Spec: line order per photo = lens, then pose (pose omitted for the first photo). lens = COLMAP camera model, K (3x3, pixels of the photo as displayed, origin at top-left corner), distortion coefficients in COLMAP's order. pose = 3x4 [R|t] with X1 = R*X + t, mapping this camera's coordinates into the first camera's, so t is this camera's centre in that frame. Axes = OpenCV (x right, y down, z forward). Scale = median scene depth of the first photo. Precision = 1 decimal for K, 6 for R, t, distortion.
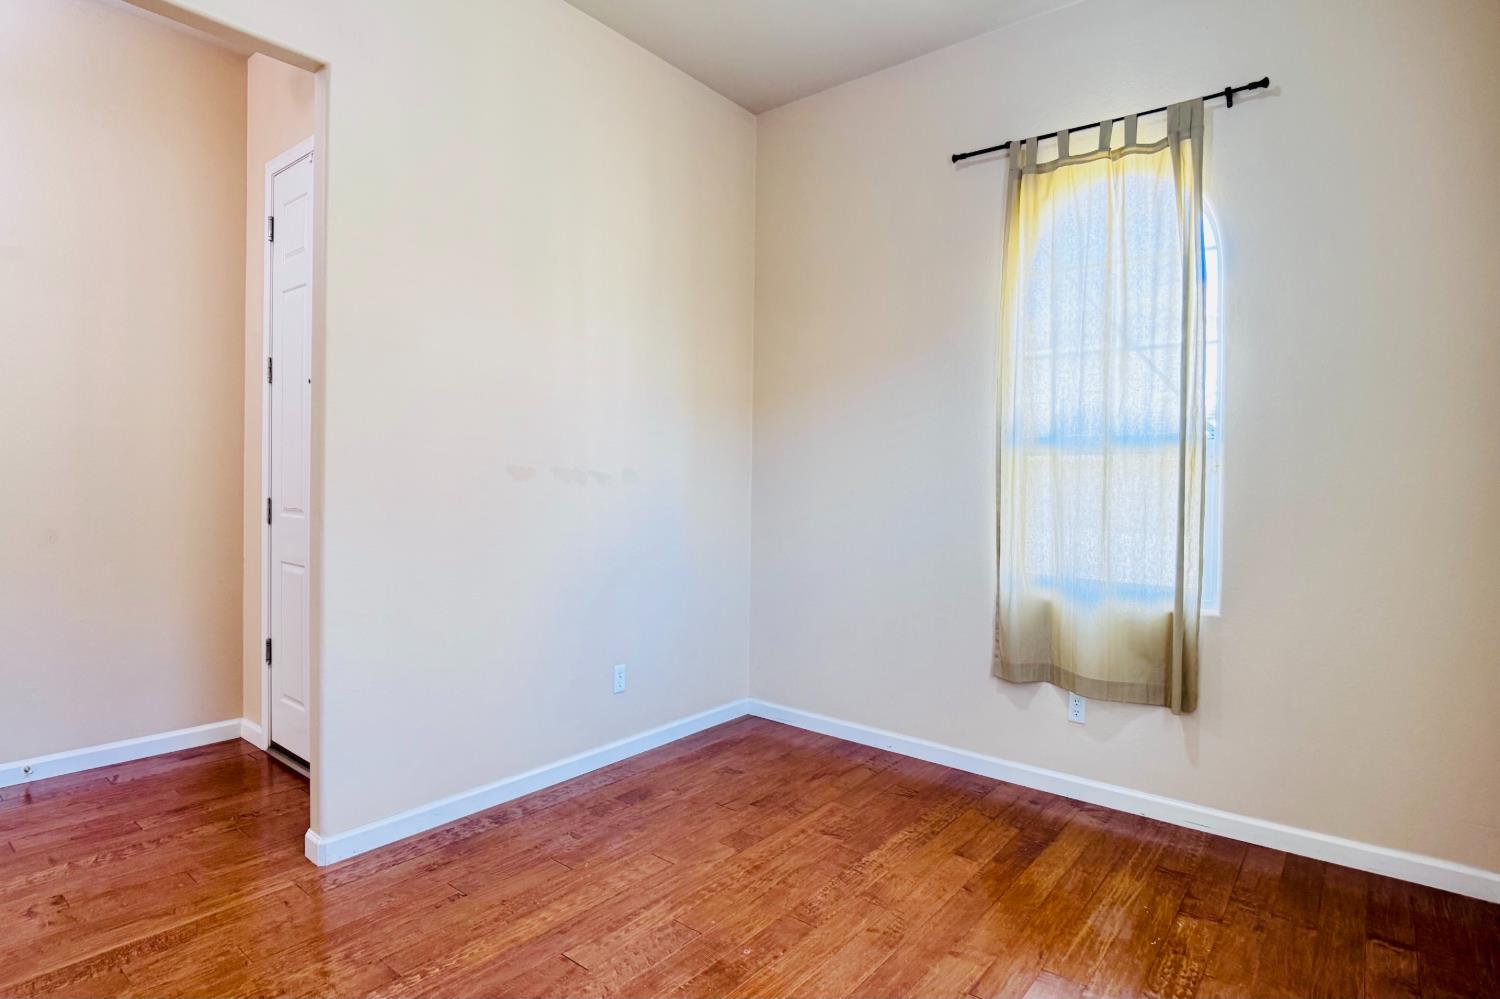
lens RADIAL K [[775.0, 0, 745.8], [0, 775.0, 491.2], [0, 0, 1]] dist [0.015473, -0.032605]
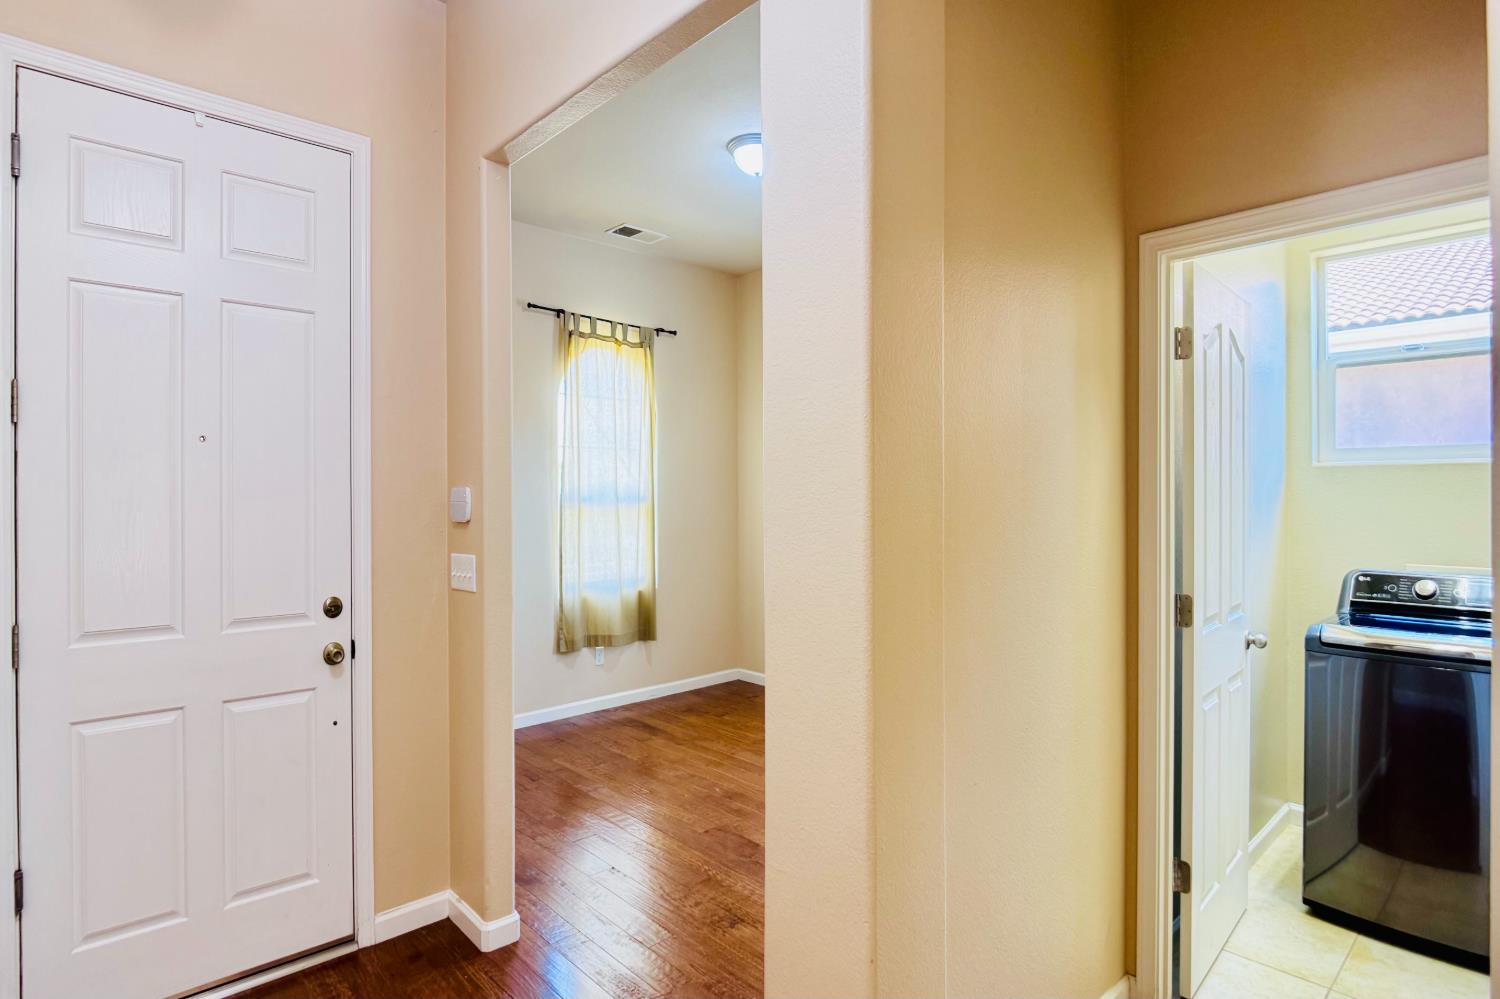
lens RADIAL K [[758.4, 0, 750.0], [0, 758.4, 499.5], [0, 0, 1]] dist [0.000532, -0.019462]
pose [[0.149531, -0.020609, 0.988542, -1.217426], [0.027031, 0.999494, 0.016749, -0.088991], [-0.988388, 0.024217, 0.150012, 0.436722]]
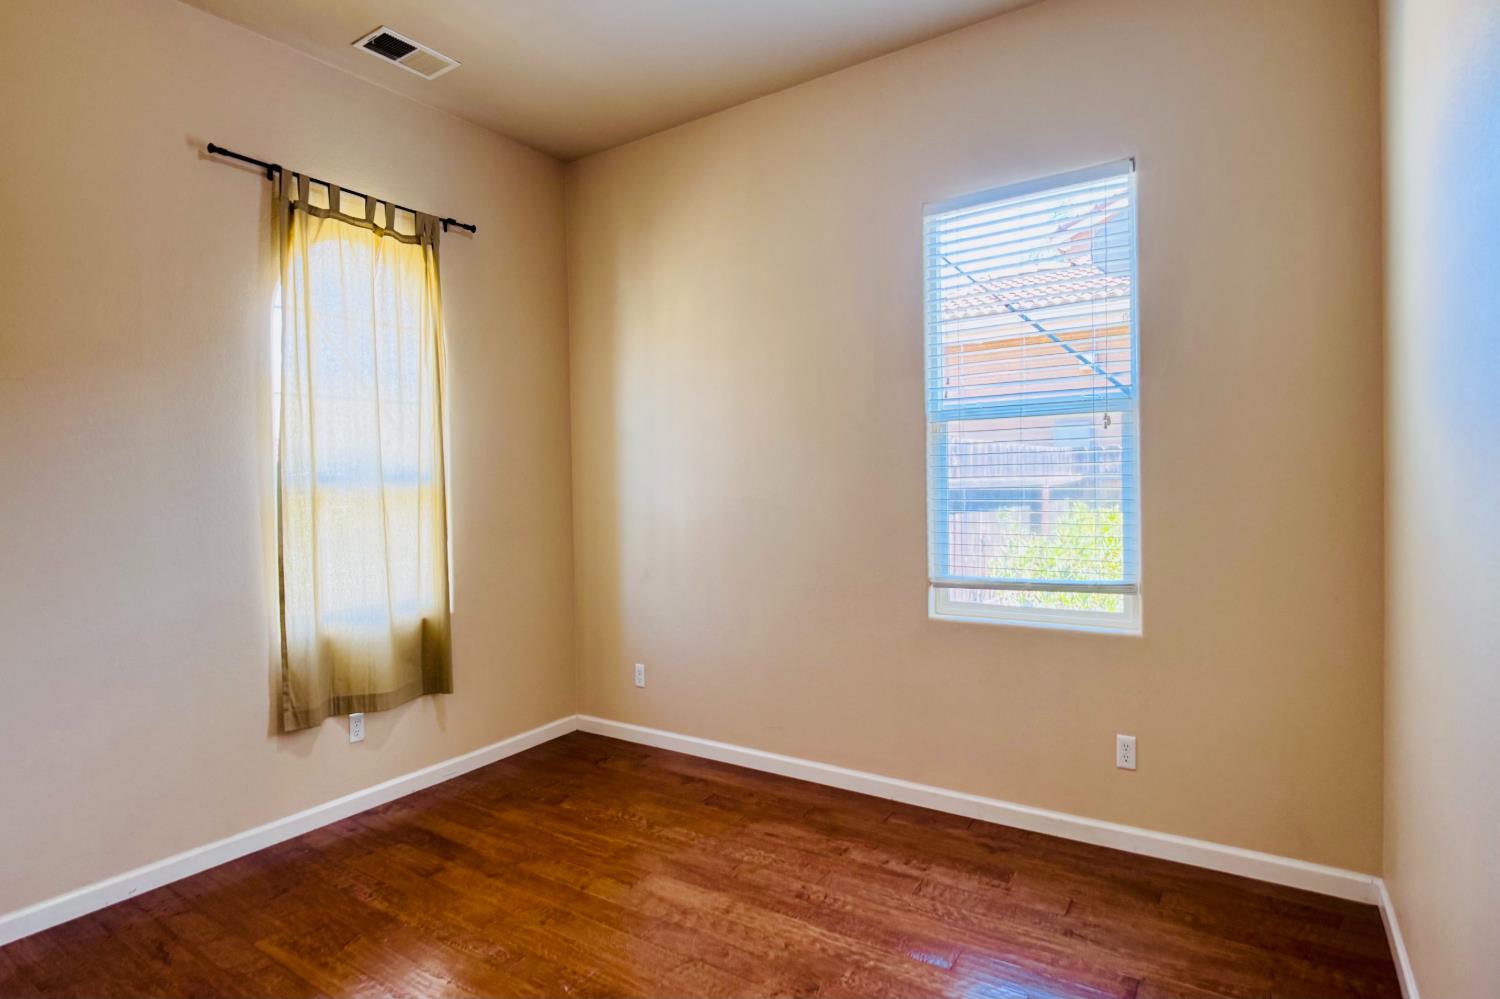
lens RADIAL K [[775.0, 0, 745.8], [0, 775.0, 491.2], [0, 0, 1]] dist [0.015473, -0.032605]
pose [[-0.083425, -0.028350, 0.996111, -0.713187], [0.037883, 0.998782, 0.031598, -0.065725], [-0.995794, 0.040372, -0.082250, 0.564938]]
